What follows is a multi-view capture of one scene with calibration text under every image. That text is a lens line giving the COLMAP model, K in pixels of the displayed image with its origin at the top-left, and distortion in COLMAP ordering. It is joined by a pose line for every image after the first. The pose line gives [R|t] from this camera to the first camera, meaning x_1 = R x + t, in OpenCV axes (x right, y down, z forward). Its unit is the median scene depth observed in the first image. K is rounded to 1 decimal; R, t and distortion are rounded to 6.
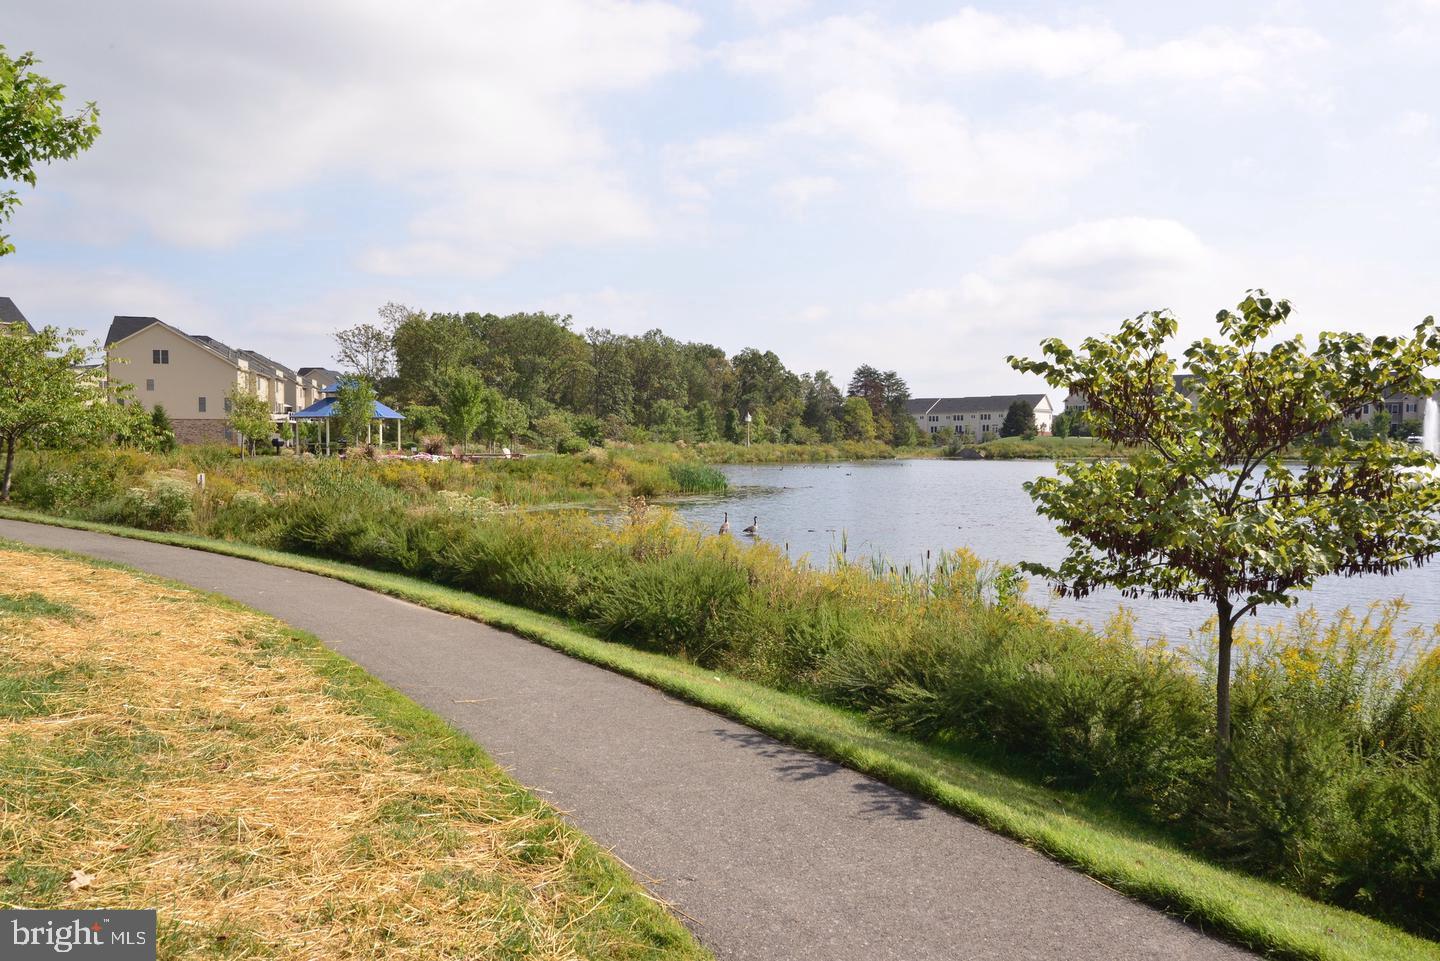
lens RADIAL K [[1154.2, 0, 720.0], [0, 1154.2, 480.5], [0, 0, 1]] dist [-0.000581, 0.001082]
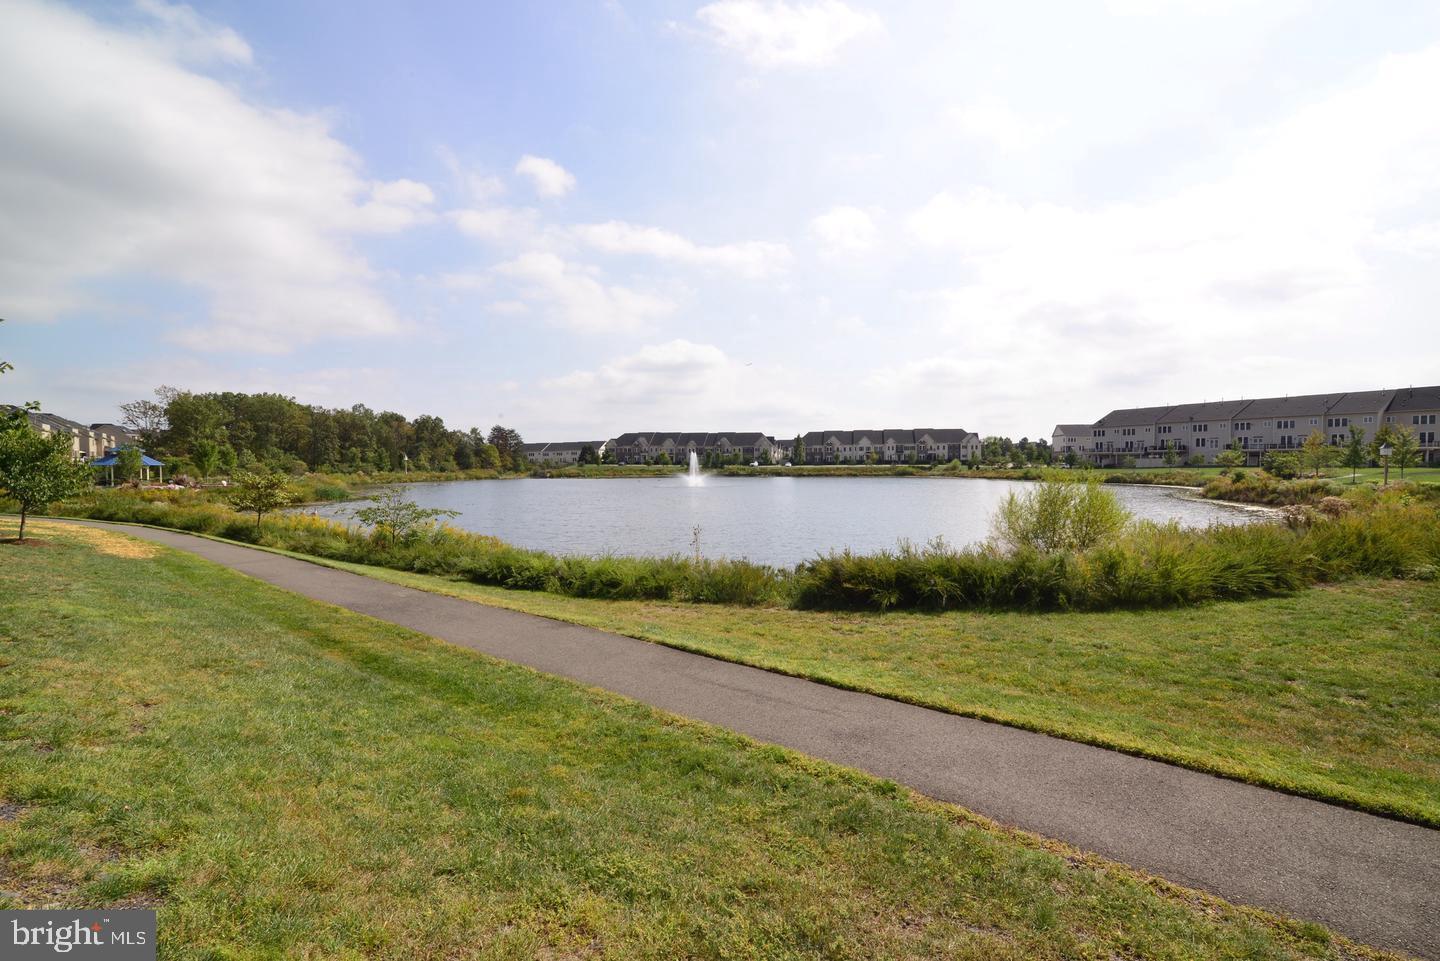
lens RADIAL K [[684.1, 0, 720.0], [0, 684.1, 480.5], [0, 0, 1]] dist [-0.001463, -0.000753]
pose [[0.923176, -0.018667, 0.383923, 0.053477], [0.023049, 0.999711, -0.006816, -0.000088], [-0.383685, 0.015141, 0.923340, -0.148128]]
